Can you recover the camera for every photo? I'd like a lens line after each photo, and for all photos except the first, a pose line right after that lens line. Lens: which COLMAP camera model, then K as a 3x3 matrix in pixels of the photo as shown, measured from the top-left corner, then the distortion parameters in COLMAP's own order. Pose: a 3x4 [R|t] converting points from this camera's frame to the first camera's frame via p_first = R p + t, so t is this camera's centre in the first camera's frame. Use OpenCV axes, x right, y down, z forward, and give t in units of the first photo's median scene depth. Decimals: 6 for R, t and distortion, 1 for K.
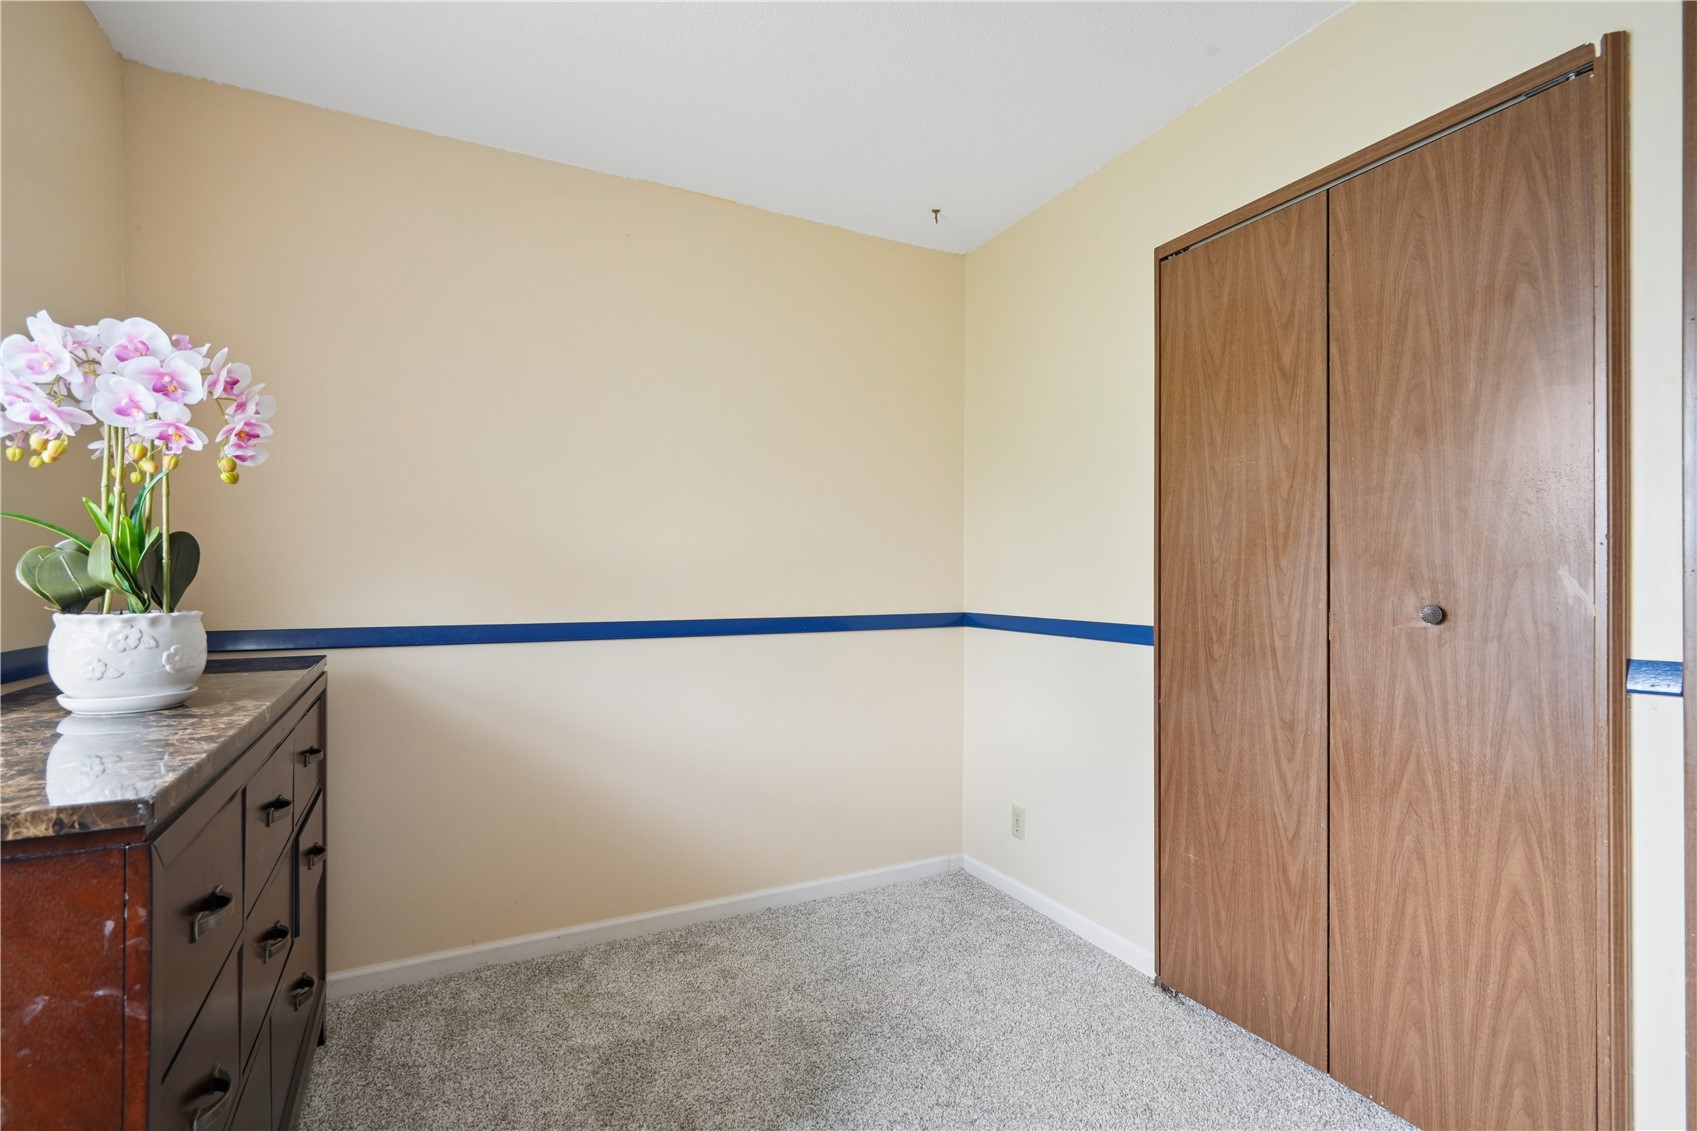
lens RADIAL K [[768.4, 0, 834.8], [0, 768.4, 575.3], [0, 0, 1]] dist [-0.006902, 0.002692]
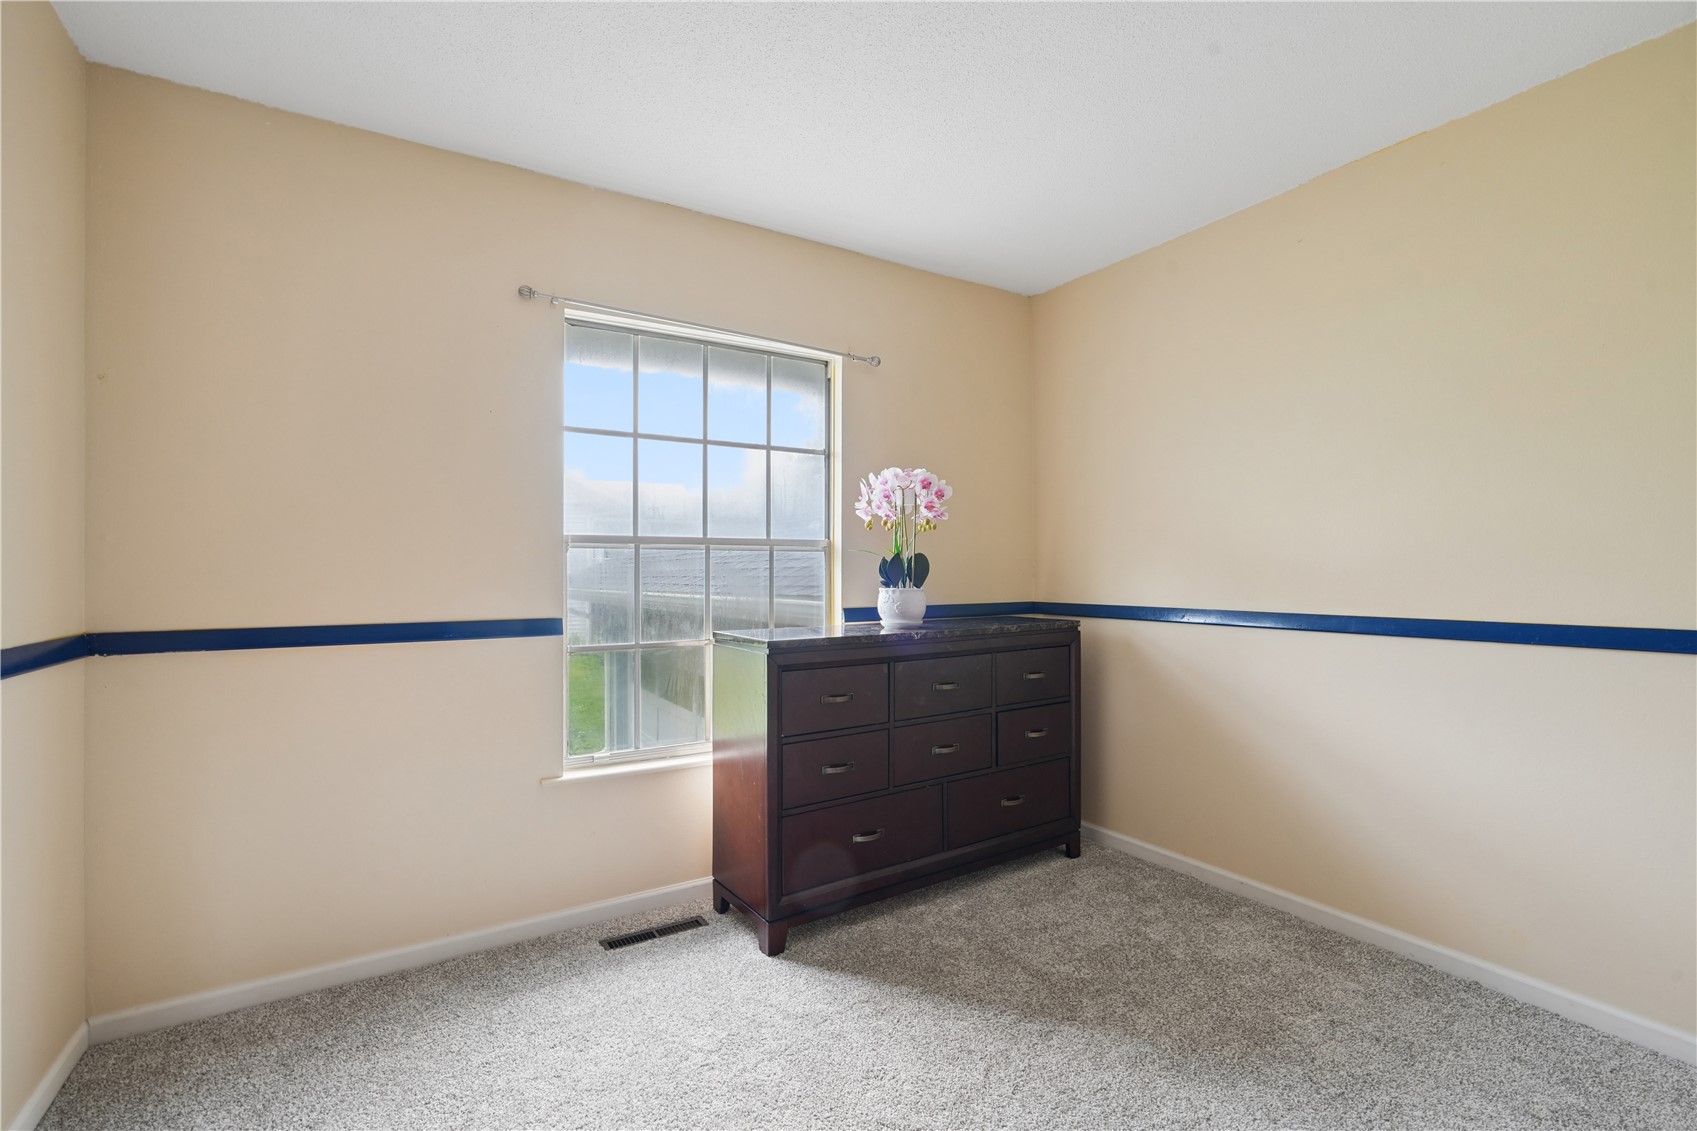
lens RADIAL K [[768.4, 0, 852.2], [0, 768.4, 567.5], [0, 0, 1]] dist [-0.006902, 0.002692]
pose [[0.079993, -0.007871, -0.996764, 0.815186], [0.010842, 0.999917, -0.007026, -0.000953], [0.996736, -0.010244, 0.080072, 0.359042]]
